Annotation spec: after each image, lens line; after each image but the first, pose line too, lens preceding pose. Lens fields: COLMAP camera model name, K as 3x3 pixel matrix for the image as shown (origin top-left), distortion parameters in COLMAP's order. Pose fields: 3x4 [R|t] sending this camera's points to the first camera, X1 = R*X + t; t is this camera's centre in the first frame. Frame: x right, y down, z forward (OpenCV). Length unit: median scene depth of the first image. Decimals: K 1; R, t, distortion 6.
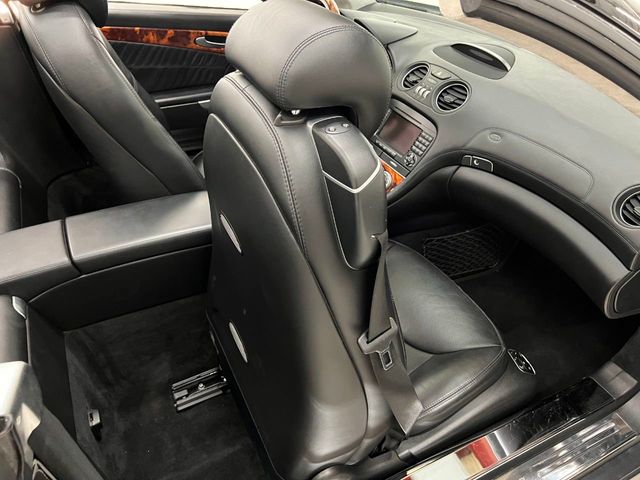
lens RADIAL K [[489.2, 0, 320.0], [0, 489.2, 240.0], [0, 0, 1]] dist [0.017421, -0.006127]
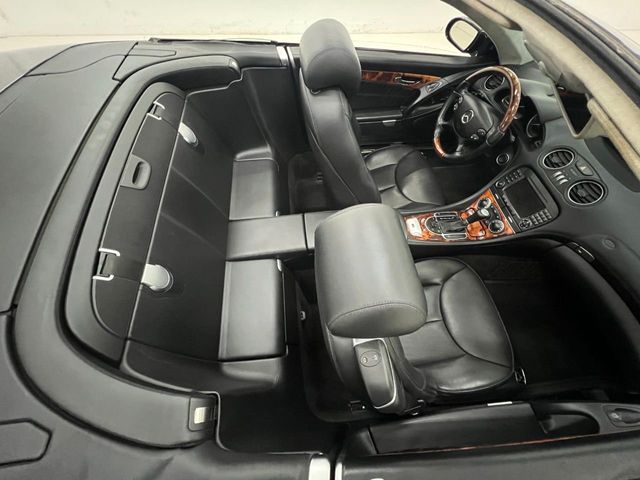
lens RADIAL K [[258.1, 0, 317.5], [0, 258.1, 238.5], [0, 0, 1]] dist [-0.002139, -0.000059]
pose [[0.937799, 0.286835, -0.195598, -0.232848], [-0.190980, 0.896703, 0.399312, -0.312209], [0.289930, -0.337119, 0.895707, 0.121147]]
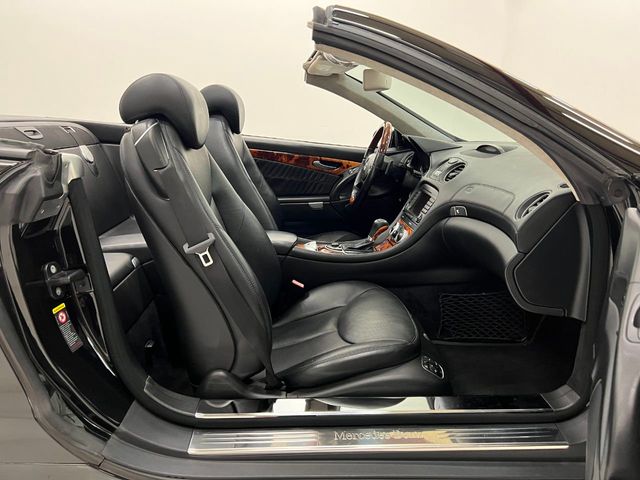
lens RADIAL K [[482.3, 0, 320.0], [0, 482.3, 240.0], [0, 0, 1]] dist [0.091626, -0.129497]
pose [[0.908234, 0.049699, -0.415501, 0.474180], [-0.212485, 0.910164, -0.355601, 0.391182], [0.360501, 0.411256, 0.837202, -0.126296]]
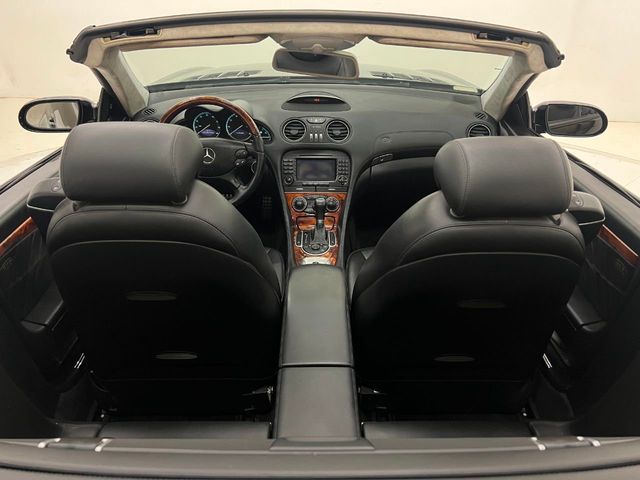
lens RADIAL K [[482.3, 0, 320.0], [0, 482.3, 240.0], [0, 0, 1]] dist [0.091626, -0.129497]
pose [[0.436321, -0.513796, 0.738673, -0.963774], [0.544713, 0.804244, 0.237652, -0.391960], [-0.716178, 0.298672, 0.630780, 0.219770]]
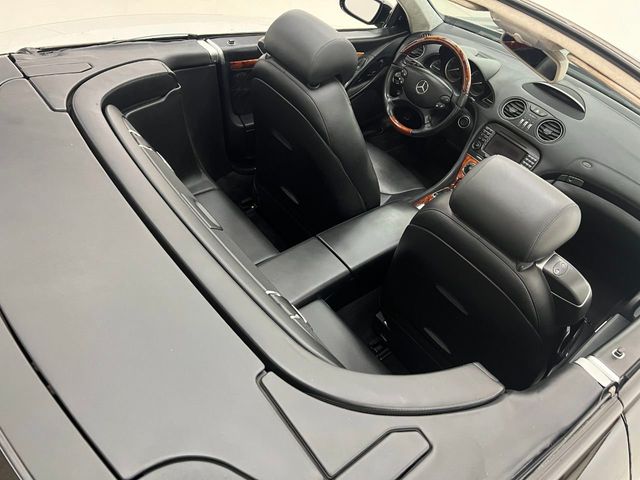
lens RADIAL K [[489.2, 0, 320.0], [0, 489.2, 240.0], [0, 0, 1]] dist [0.017421, -0.006127]
pose [[0.963095, -0.069008, 0.260164, -0.766635], [0.024936, 0.985294, 0.169040, -0.229763], [-0.268003, -0.156314, 0.950653, -0.244192]]
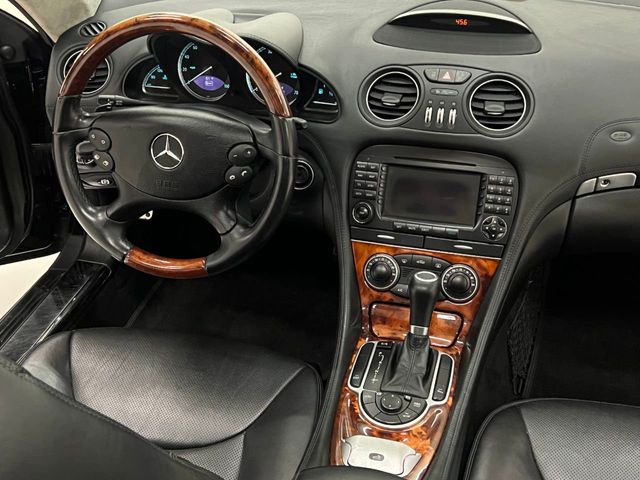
lens RADIAL K [[810.5, 0, 320.0], [0, 810.5, 240.0], [0, 0, 1]] dist [0.107325, -0.053251]
pose [[0.658062, -0.477741, 0.581995, -0.511327], [0.494547, 0.857078, 0.144364, -0.389793], [-0.567784, 0.192824, 0.800275, 0.356170]]
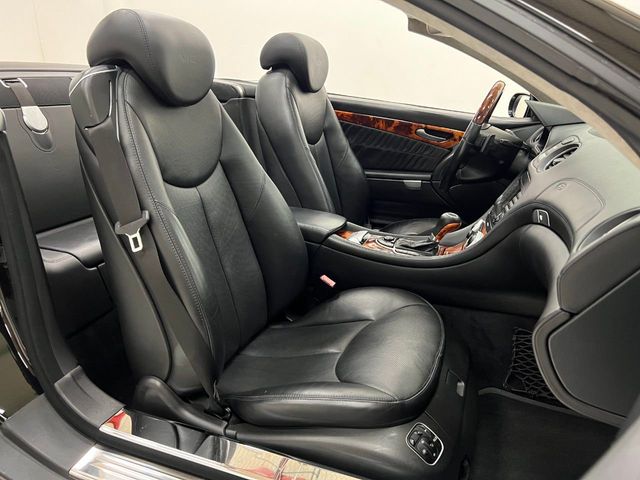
lens RADIAL K [[489.2, 0, 320.0], [0, 489.2, 240.0], [0, 0, 1]] dist [0.017421, -0.006127]
pose [[0.681997, 0.190298, -0.706163, 0.604112], [-0.428287, 0.886592, -0.174710, 0.168635], [0.592832, 0.421593, 0.686156, 0.203117]]
